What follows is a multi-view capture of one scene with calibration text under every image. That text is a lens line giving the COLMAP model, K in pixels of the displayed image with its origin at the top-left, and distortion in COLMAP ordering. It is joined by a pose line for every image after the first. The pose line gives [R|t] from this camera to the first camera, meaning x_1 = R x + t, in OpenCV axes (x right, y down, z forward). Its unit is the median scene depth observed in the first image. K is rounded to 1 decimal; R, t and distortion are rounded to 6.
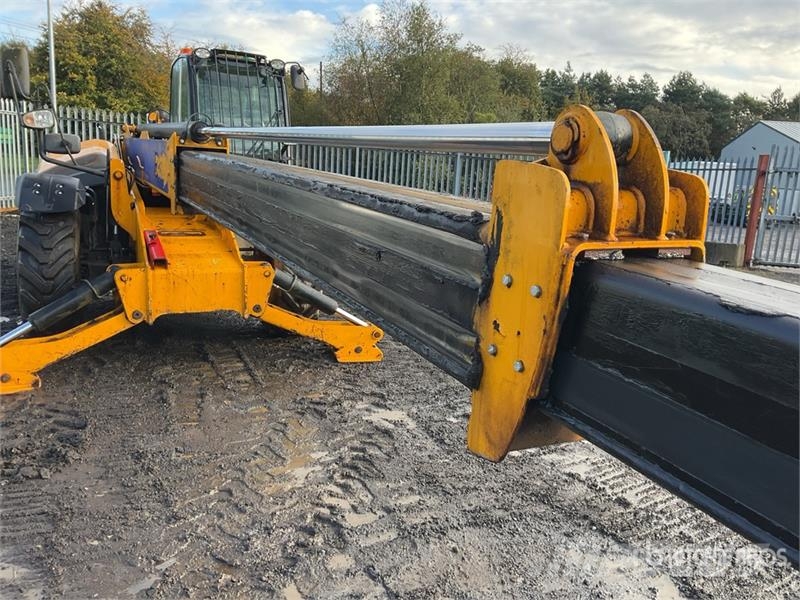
lens RADIAL K [[658.5, 0, 400.0], [0, 658.5, 300.0], [0, 0, 1]] dist [0.086567, -0.154853]
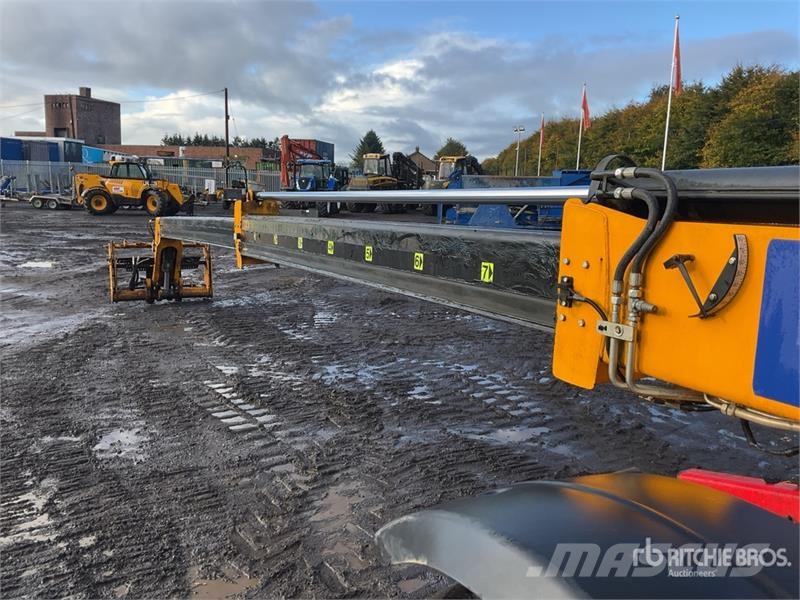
lens RADIAL K [[655.0, 0, 400.0], [0, 655.0, 300.0], [0, 0, 1]] dist [0.118815, -0.238929]
pose [[-0.995854, -0.074844, -0.051700, -0.113369], [-0.088359, 0.930950, 0.354295, -0.277799], [0.021613, 0.357394, -0.933703, 1.207119]]
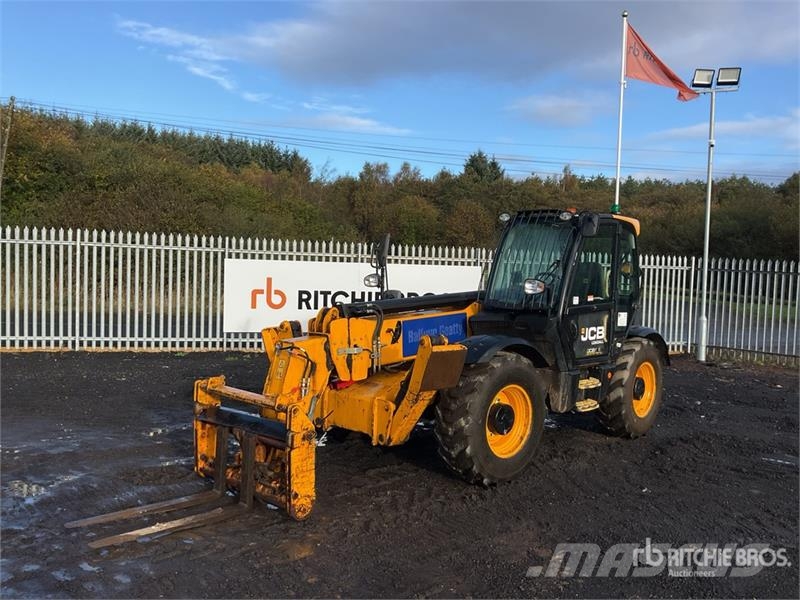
lens RADIAL K [[658.5, 0, 399.7], [0, 658.5, 289.7], [0, 0, 1]] dist [0.134446, -0.221785]
pose [[0.346245, -0.019885, -0.937934, 0.811044], [-0.203574, 0.974361, -0.095808, -0.118932], [0.915791, 0.224112, 0.333319, 0.558362]]
